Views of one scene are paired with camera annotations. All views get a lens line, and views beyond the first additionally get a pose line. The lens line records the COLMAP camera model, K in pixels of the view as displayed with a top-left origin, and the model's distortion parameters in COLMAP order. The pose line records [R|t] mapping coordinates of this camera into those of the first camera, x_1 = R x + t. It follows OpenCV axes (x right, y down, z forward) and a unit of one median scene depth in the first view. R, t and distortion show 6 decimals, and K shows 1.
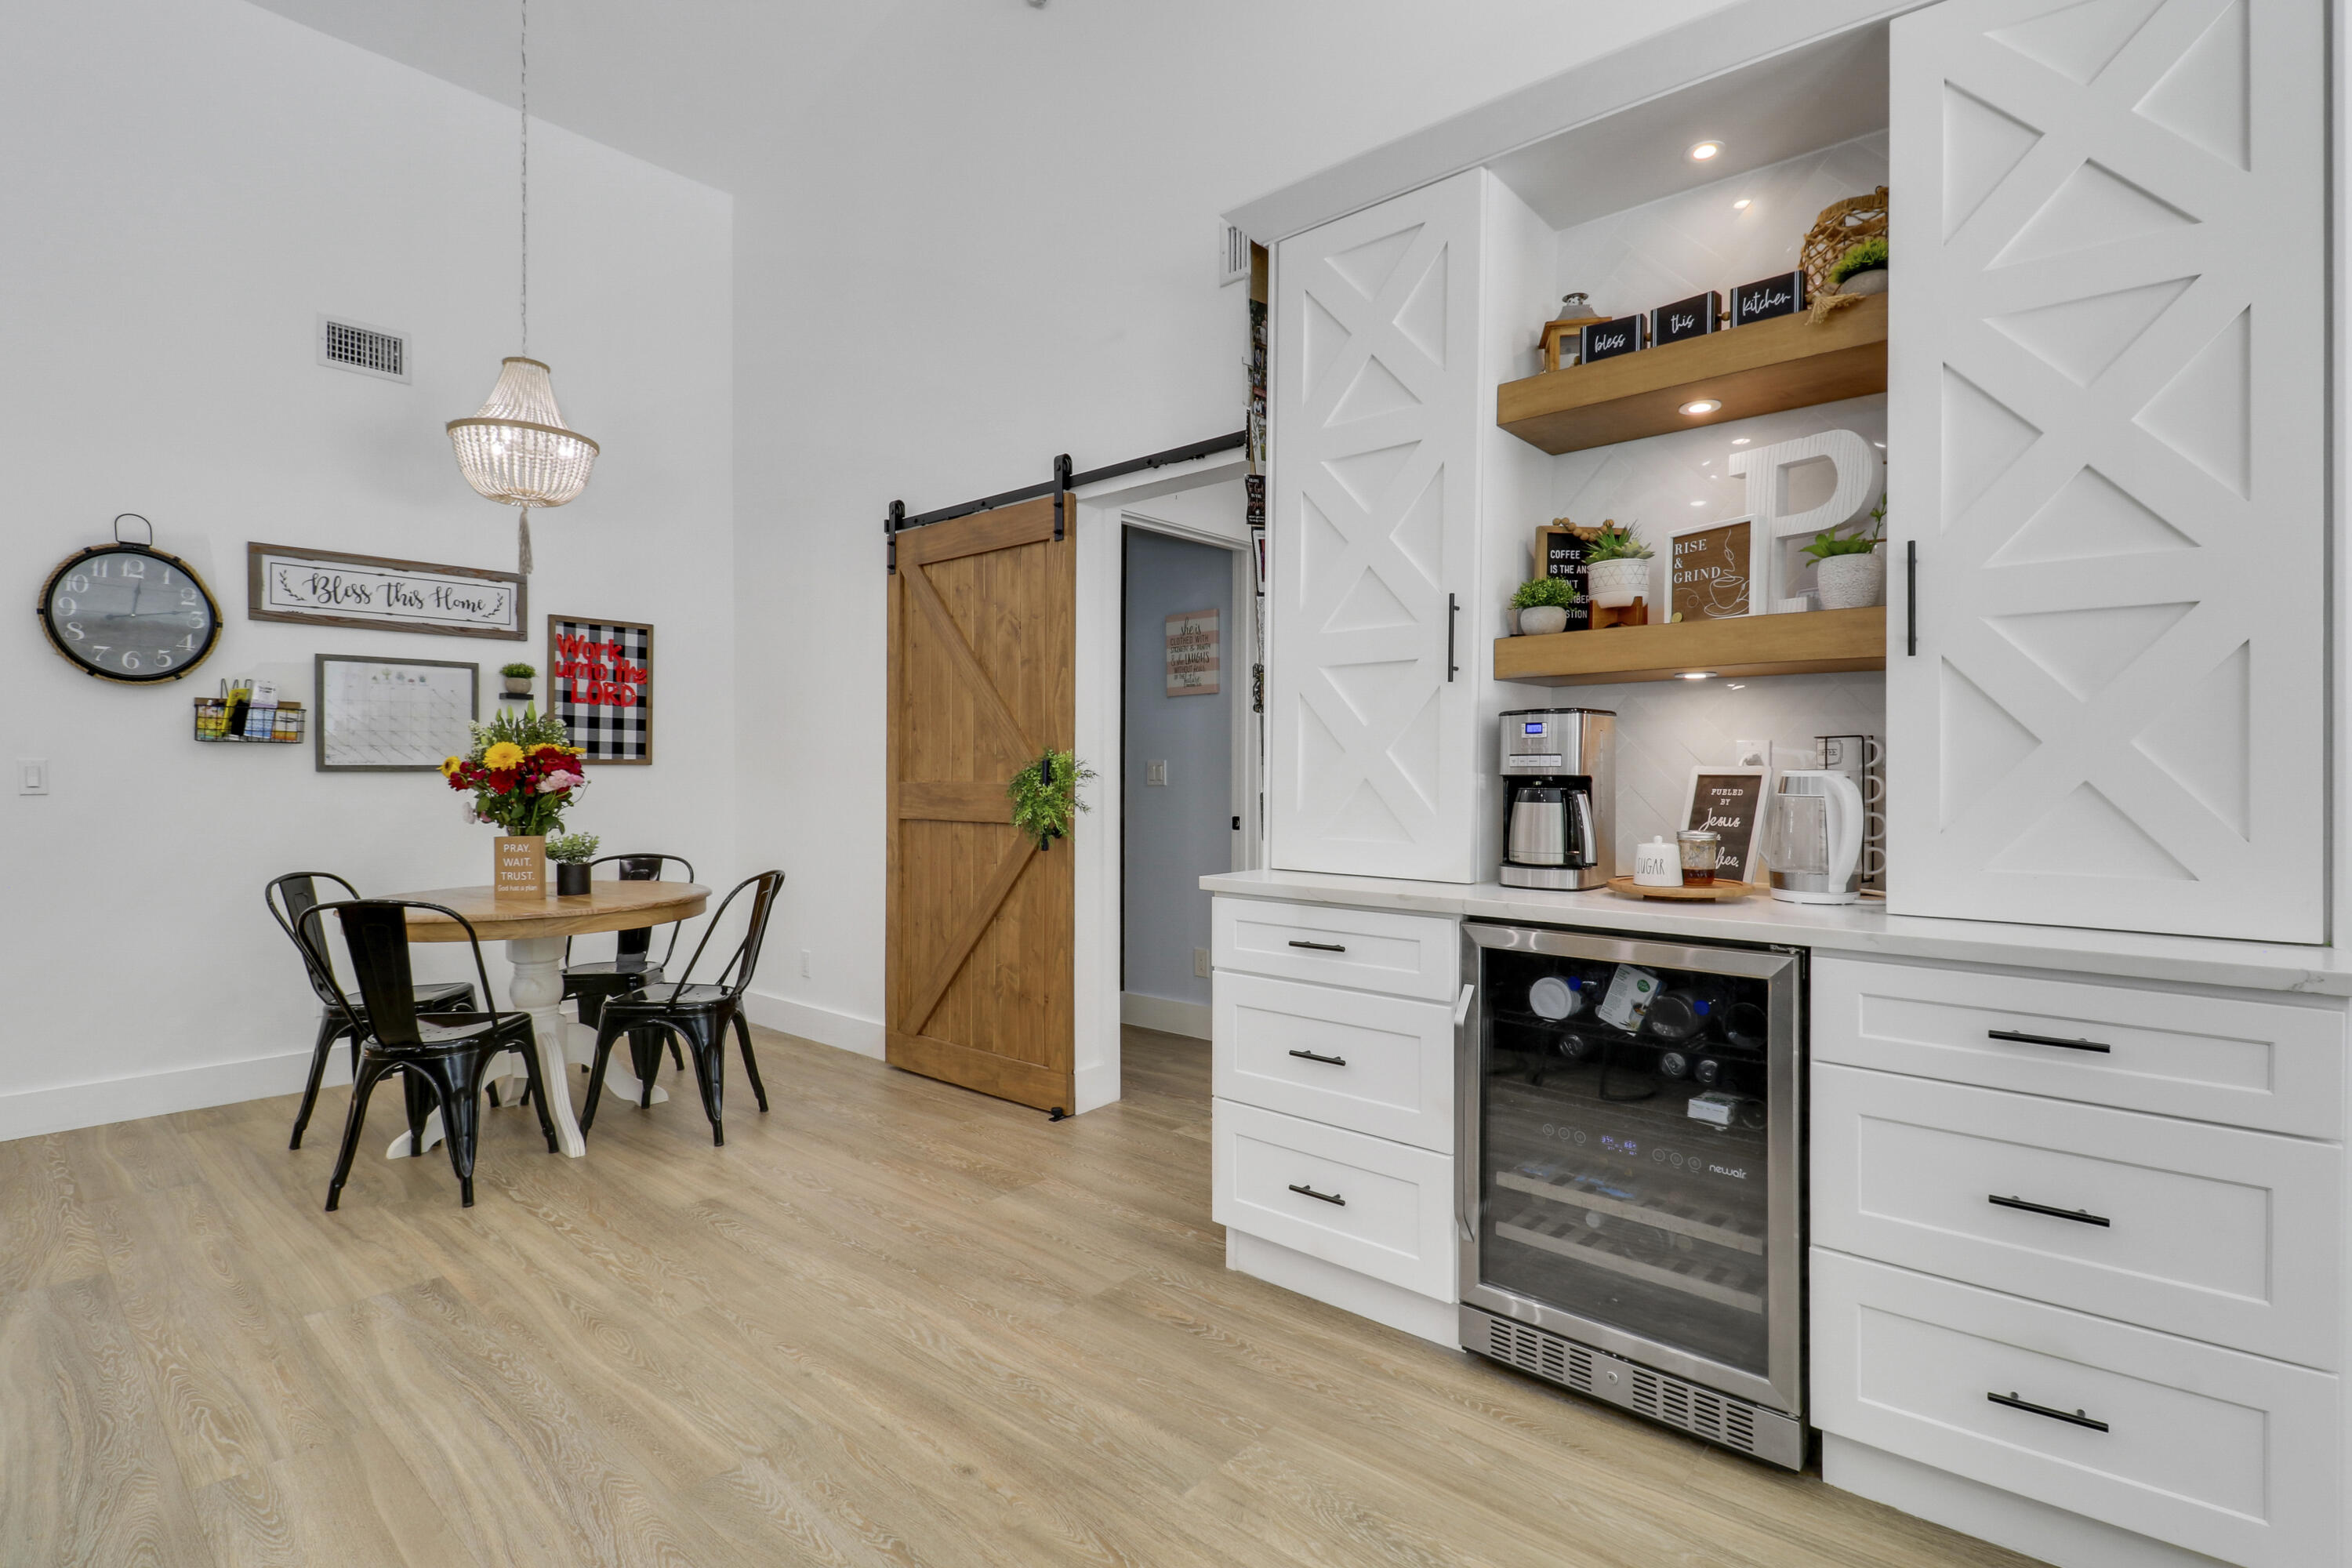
lens RADIAL K [[1114.5, 0, 1176.0], [0, 1114.5, 784.0], [0, 0, 1]] dist [-0.000345, -0.018644]
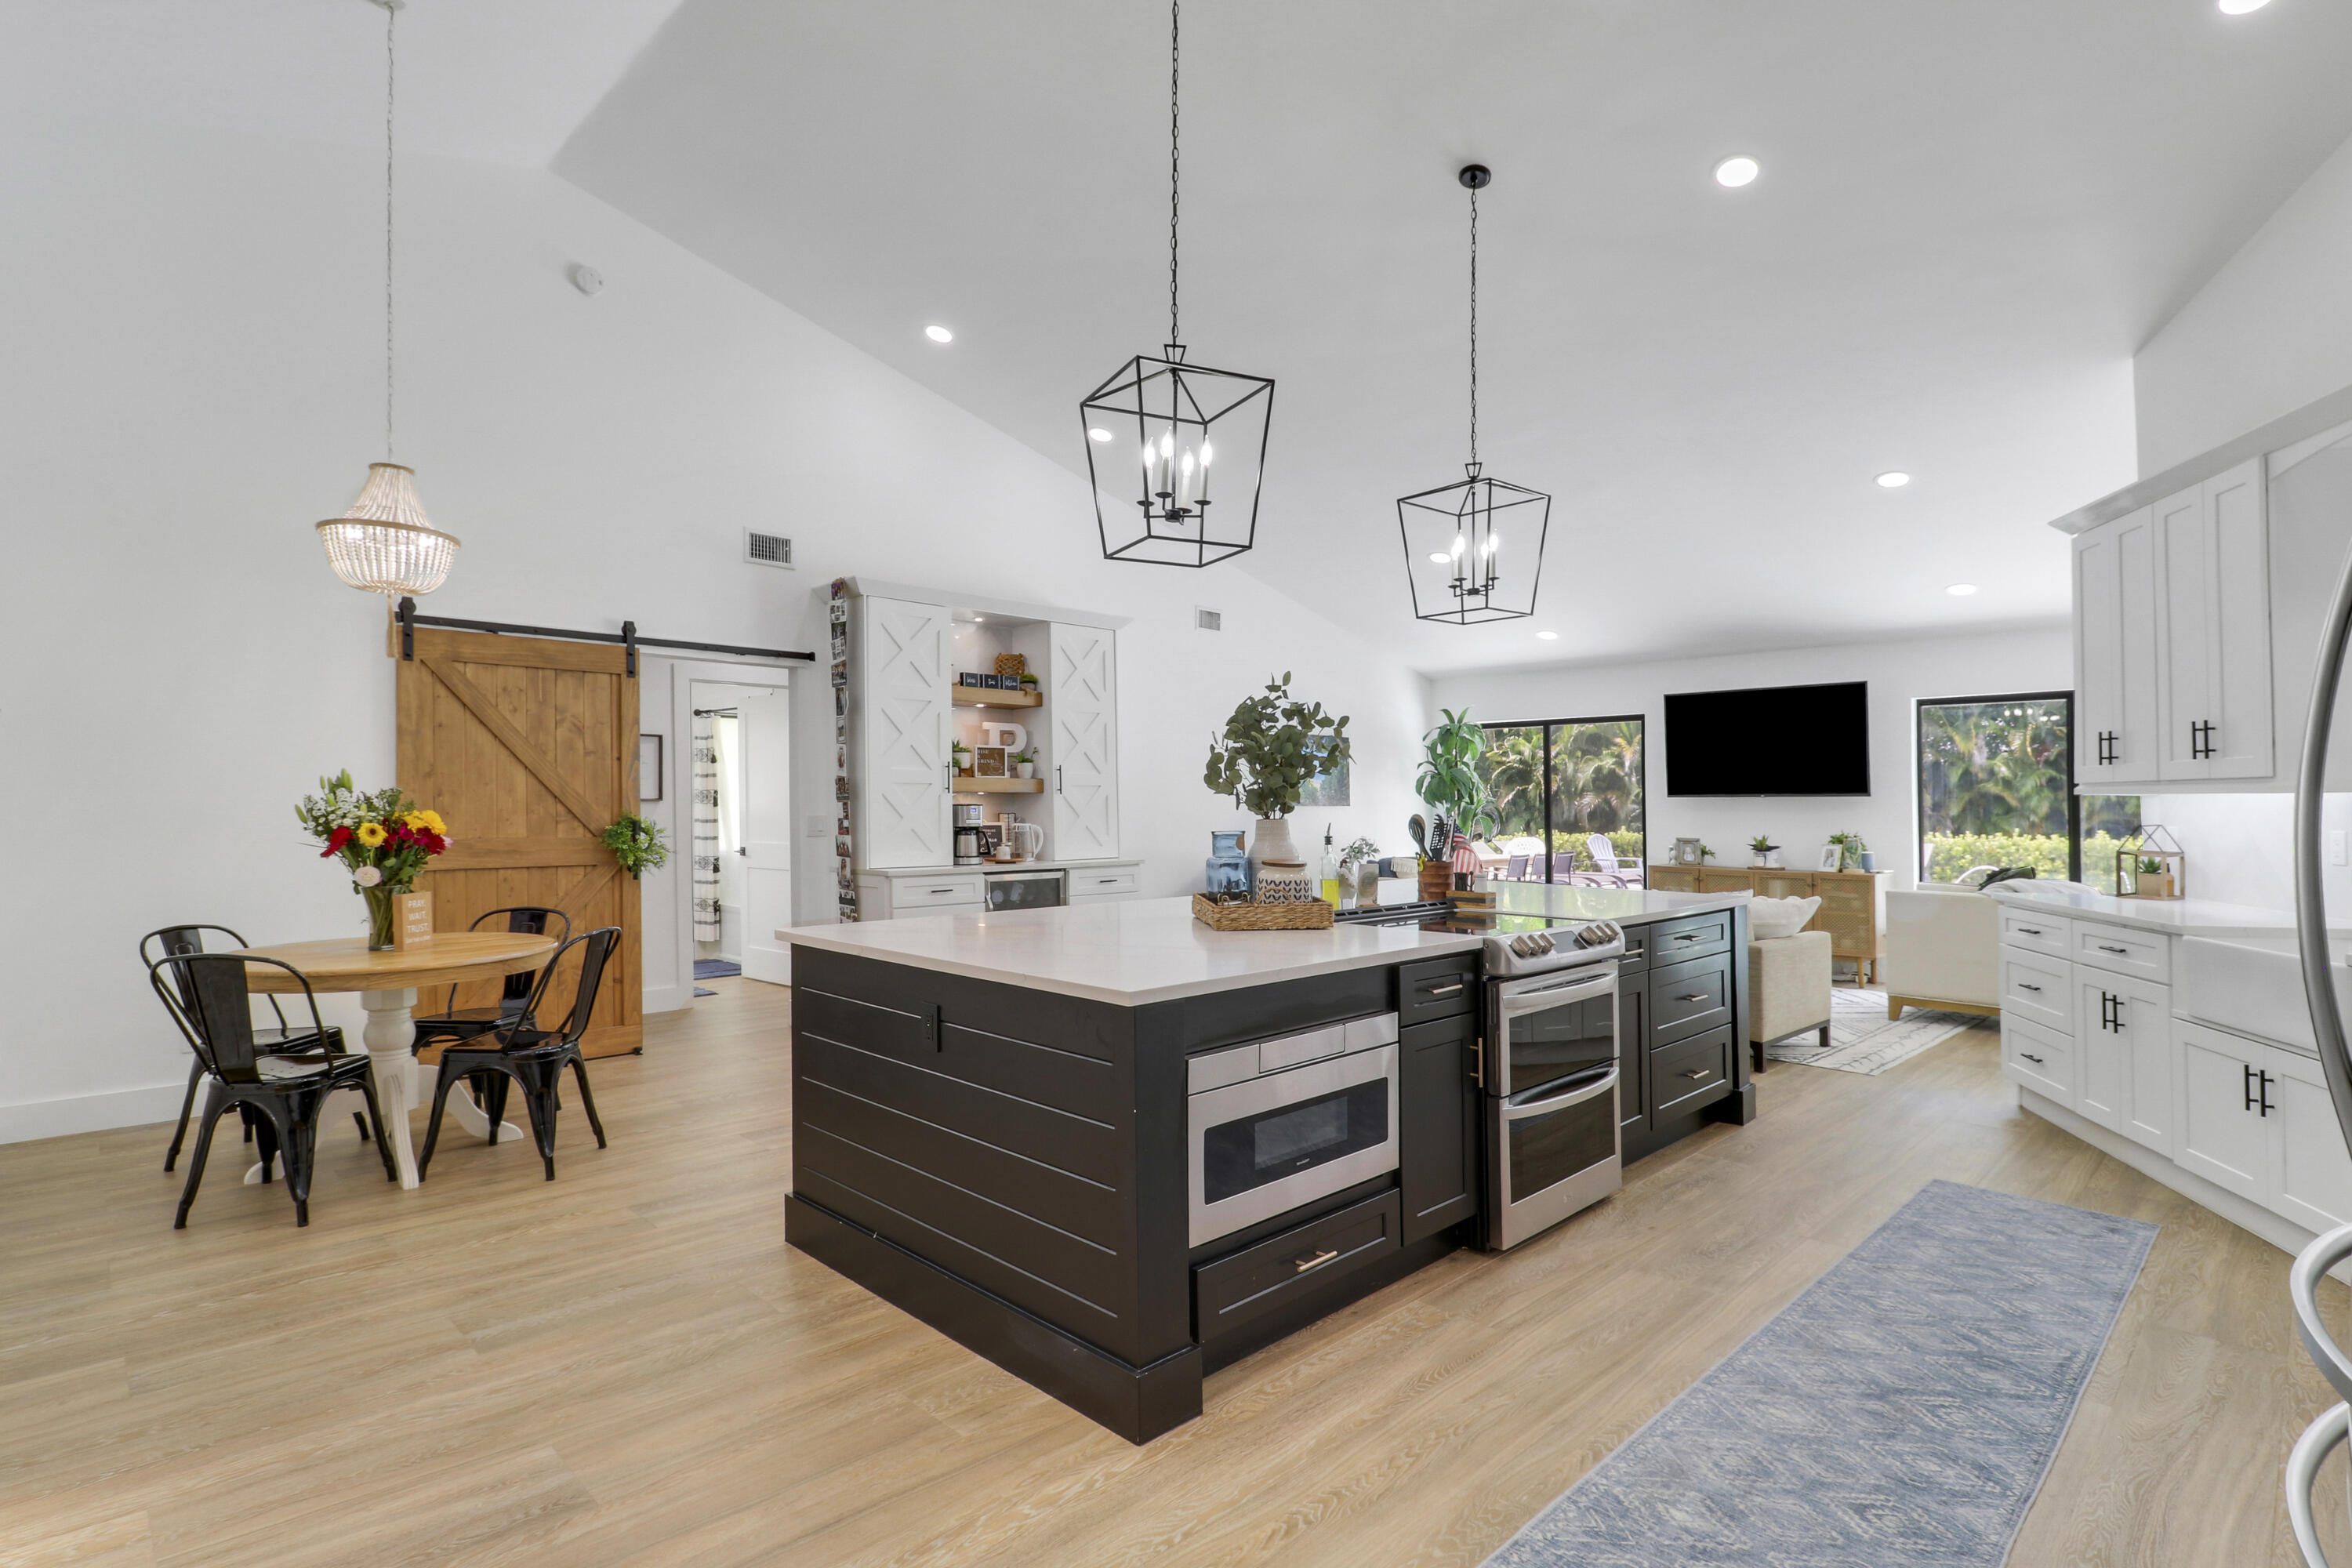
lens RADIAL K [[1129.0, 0, 1176.0], [0, 1129.0, 784.0], [0, 0, 1]] dist [0.000258, -0.000607]
pose [[0.081174, 0.019206, 0.996515, -1.499229], [0.009982, 0.999749, -0.020081, -0.031015], [-0.996650, 0.011577, 0.080962, 0.117655]]
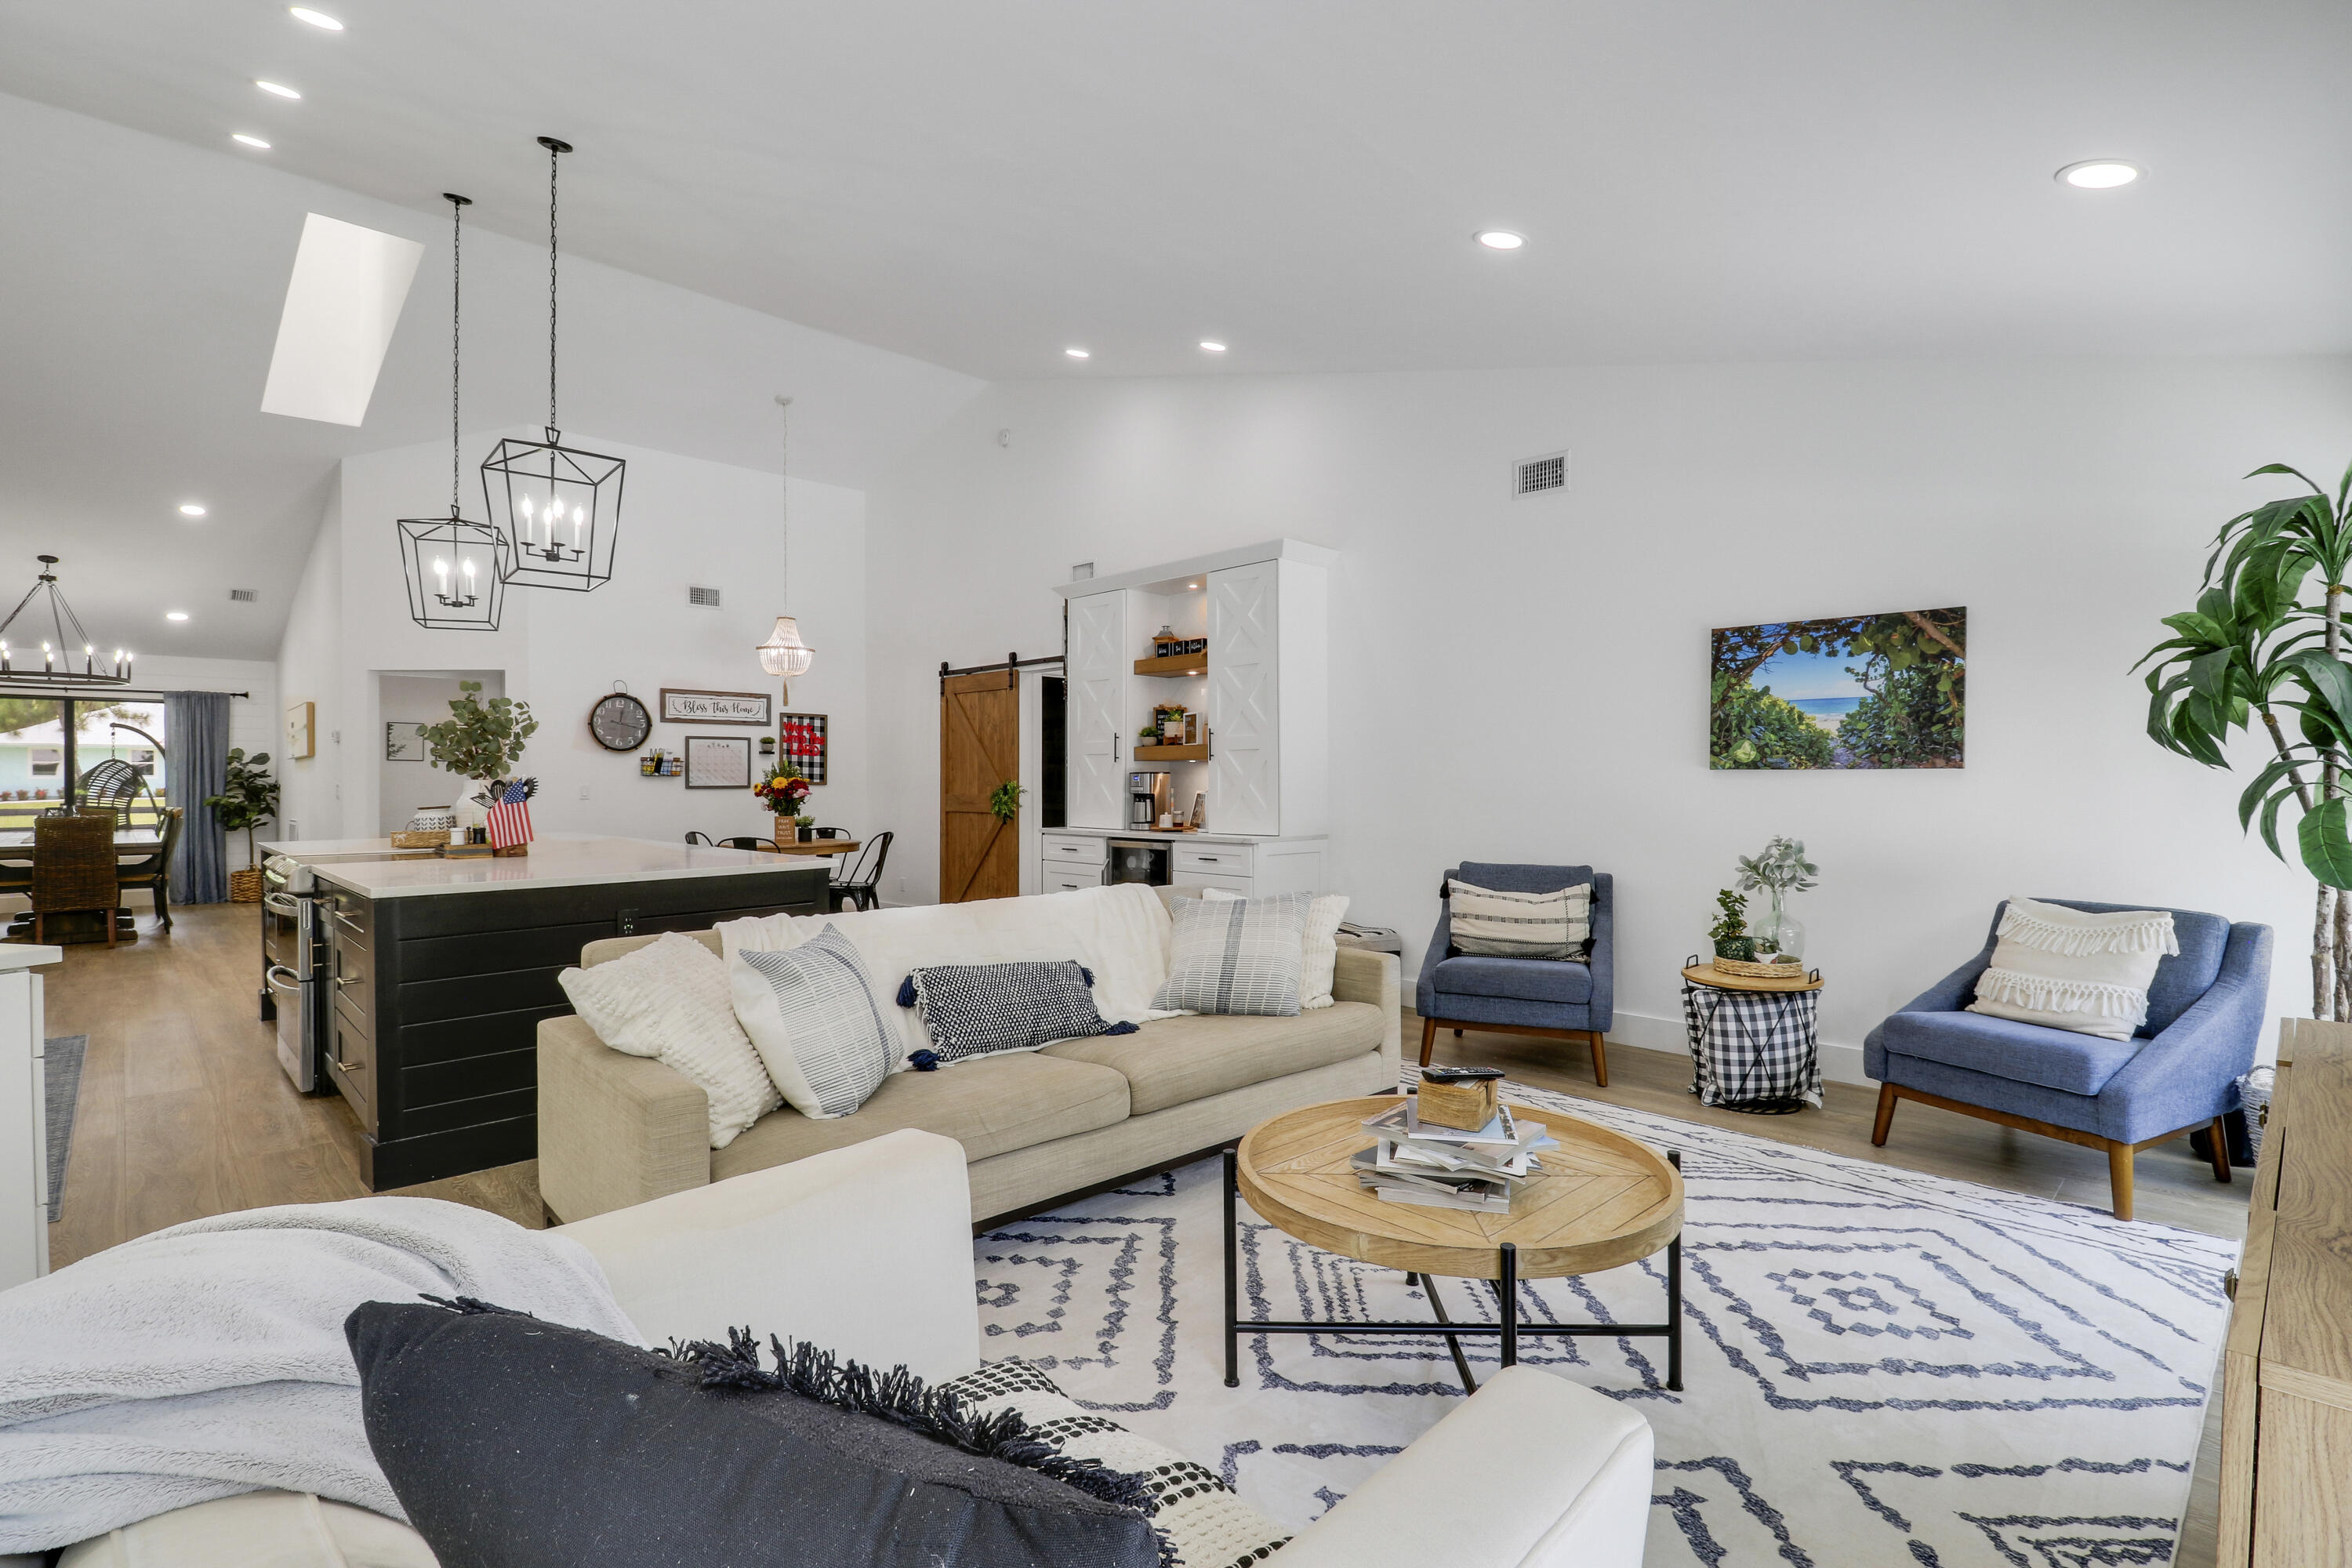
lens RADIAL K [[1092.1, 0, 1176.0], [0, 1092.1, 784.0], [0, 0, 1]] dist [0.027643, -0.029692]
pose [[0.997362, 0.000995, -0.072580, 0.377911], [-0.001580, 0.999967, -0.008005, -0.004980], [0.072570, 0.008099, 0.997330, -1.161805]]
